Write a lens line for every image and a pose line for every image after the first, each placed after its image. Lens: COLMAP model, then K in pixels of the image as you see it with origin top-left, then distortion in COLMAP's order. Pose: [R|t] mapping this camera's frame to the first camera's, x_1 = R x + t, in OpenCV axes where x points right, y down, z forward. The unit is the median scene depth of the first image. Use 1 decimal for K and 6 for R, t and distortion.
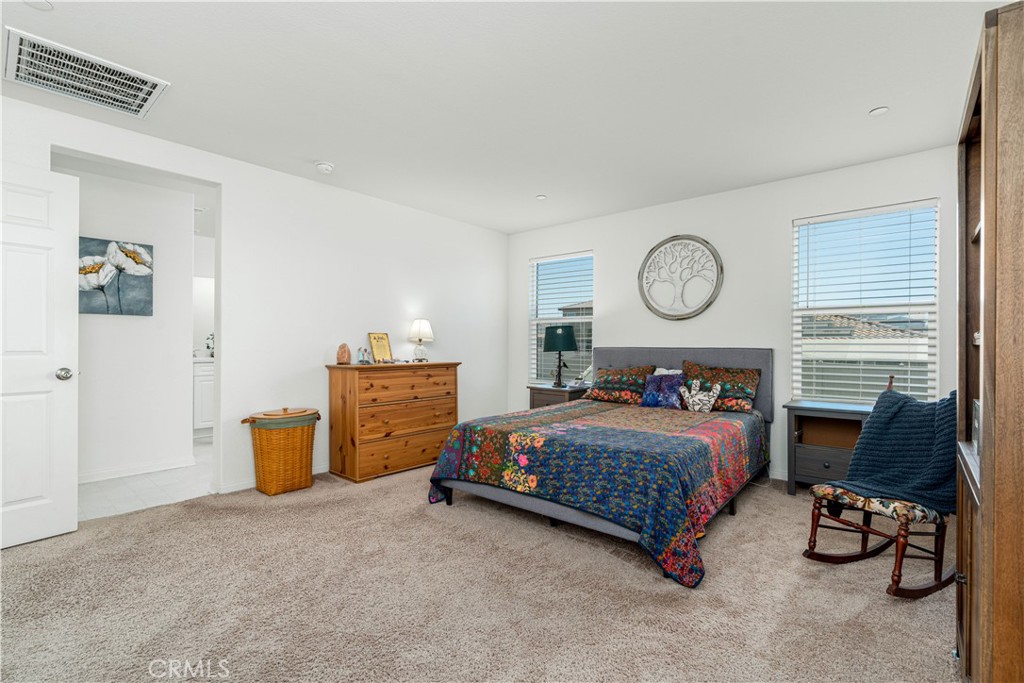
lens RADIAL K [[466.0, 0, 515.8], [0, 466.0, 340.8], [0, 0, 1]] dist [-0.001819, -0.000160]
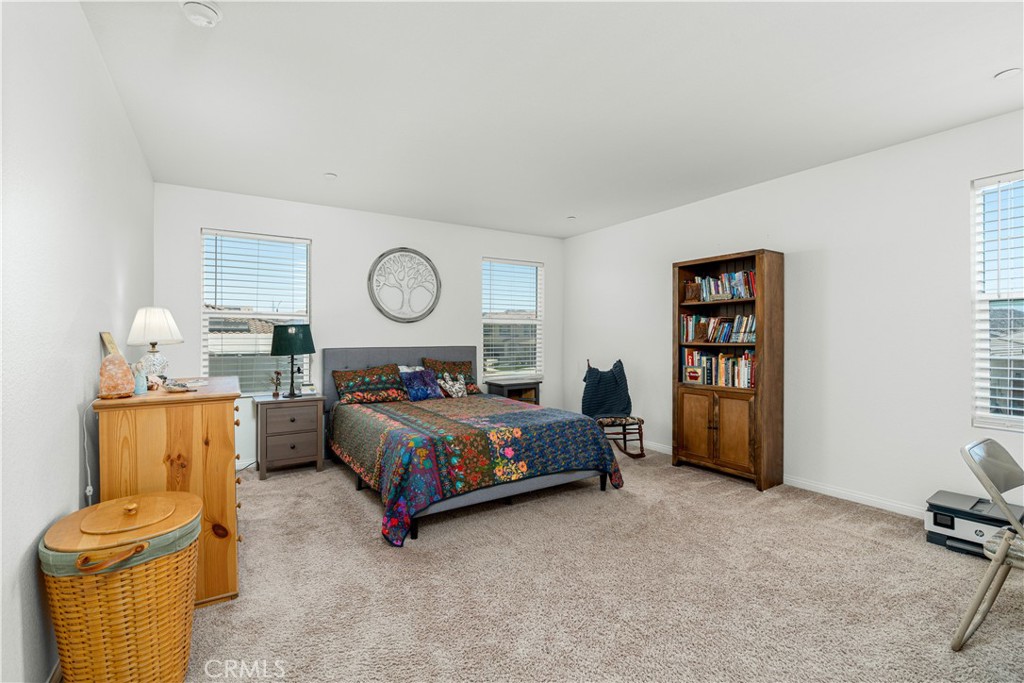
lens RADIAL K [[460.9, 0, 514.2], [0, 460.9, 338.2], [0, 0, 1]] dist [-0.000606, -0.000078]
pose [[0.291793, -0.005797, 0.956464, -0.937906], [-0.002851, 0.999972, 0.006930, -0.021665], [-0.956477, -0.004749, 0.291769, 0.608350]]
